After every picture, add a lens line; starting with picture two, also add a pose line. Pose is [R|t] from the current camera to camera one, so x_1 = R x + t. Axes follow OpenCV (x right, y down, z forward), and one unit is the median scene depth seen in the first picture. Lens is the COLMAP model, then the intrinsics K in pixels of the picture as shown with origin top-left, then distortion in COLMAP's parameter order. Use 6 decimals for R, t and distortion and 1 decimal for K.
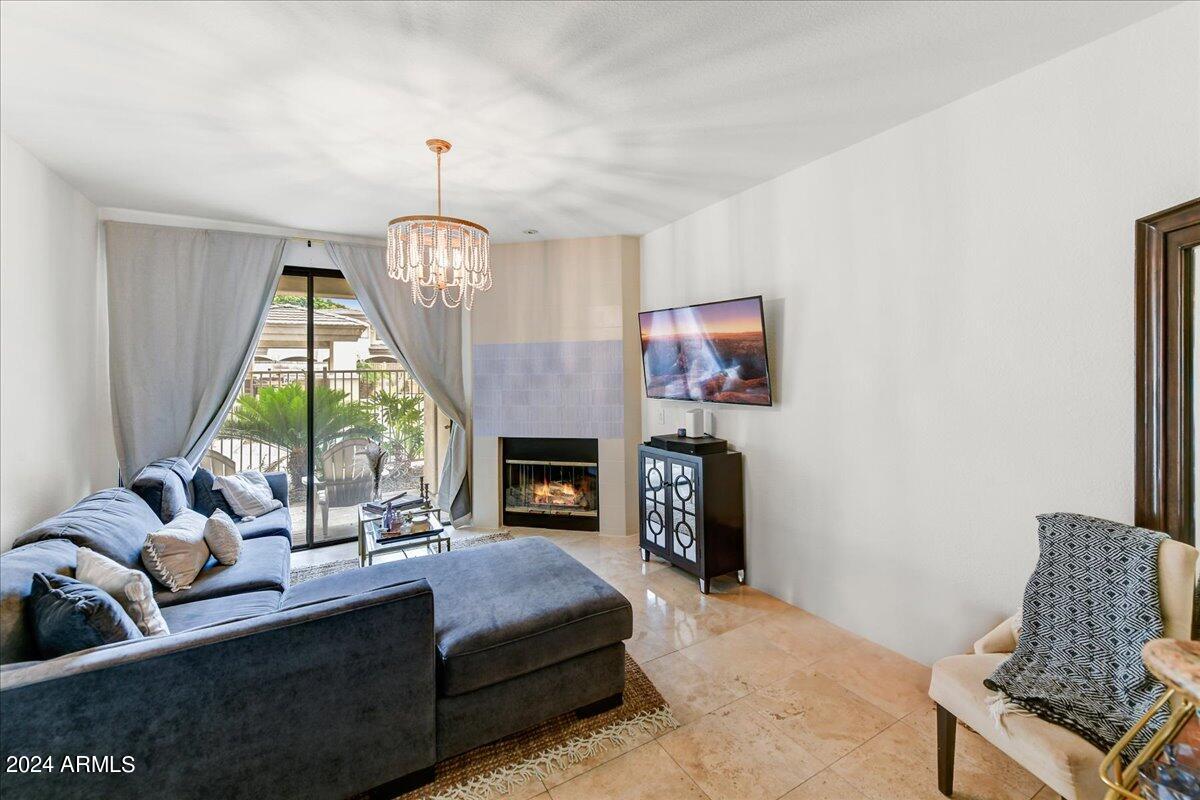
lens RADIAL K [[495.9, 0, 621.0], [0, 495.9, 373.4], [0, 0, 1]] dist [0.015743, 0.000209]
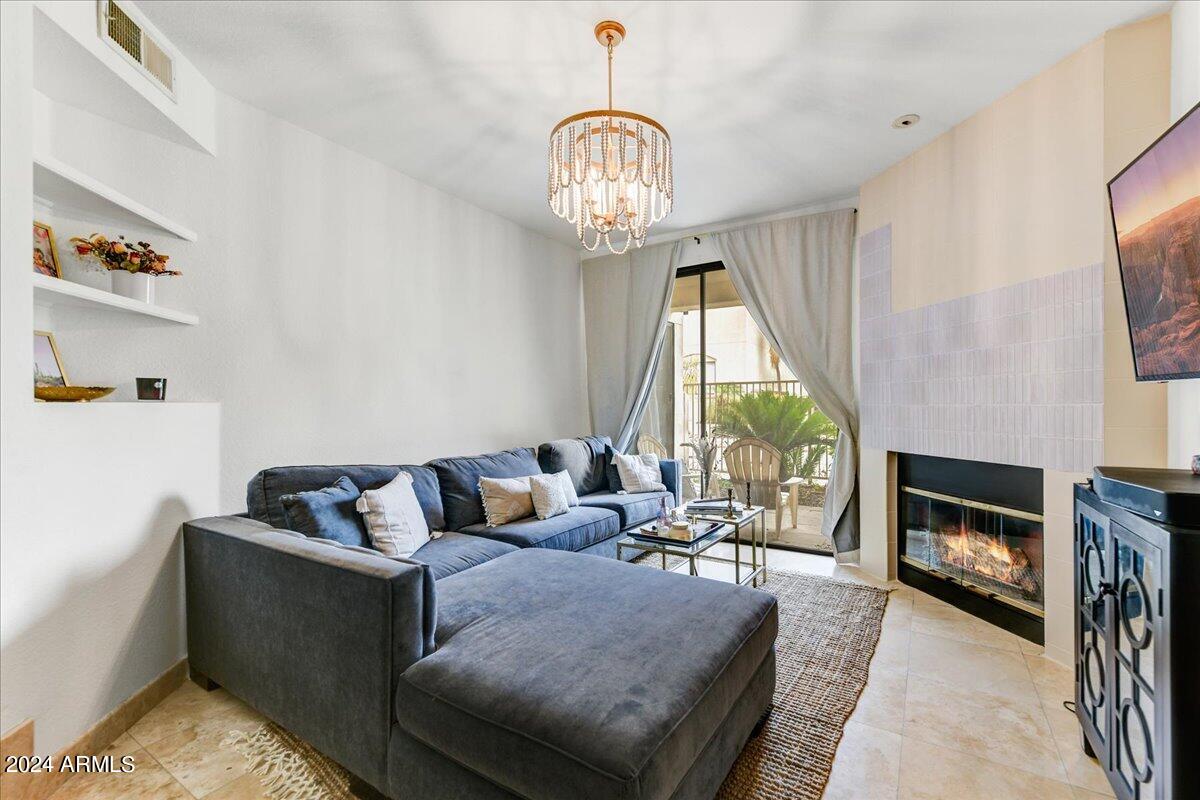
lens RADIAL K [[495.9, 0, 601.0], [0, 495.9, 399.0], [0, 0, 1]] dist [0.015743, 0.000209]
pose [[0.501030, 0.013580, -0.865323, 0.161517], [-0.002857, 0.999897, 0.014038, 0.049887], [0.865425, -0.004561, 0.501017, 0.318503]]
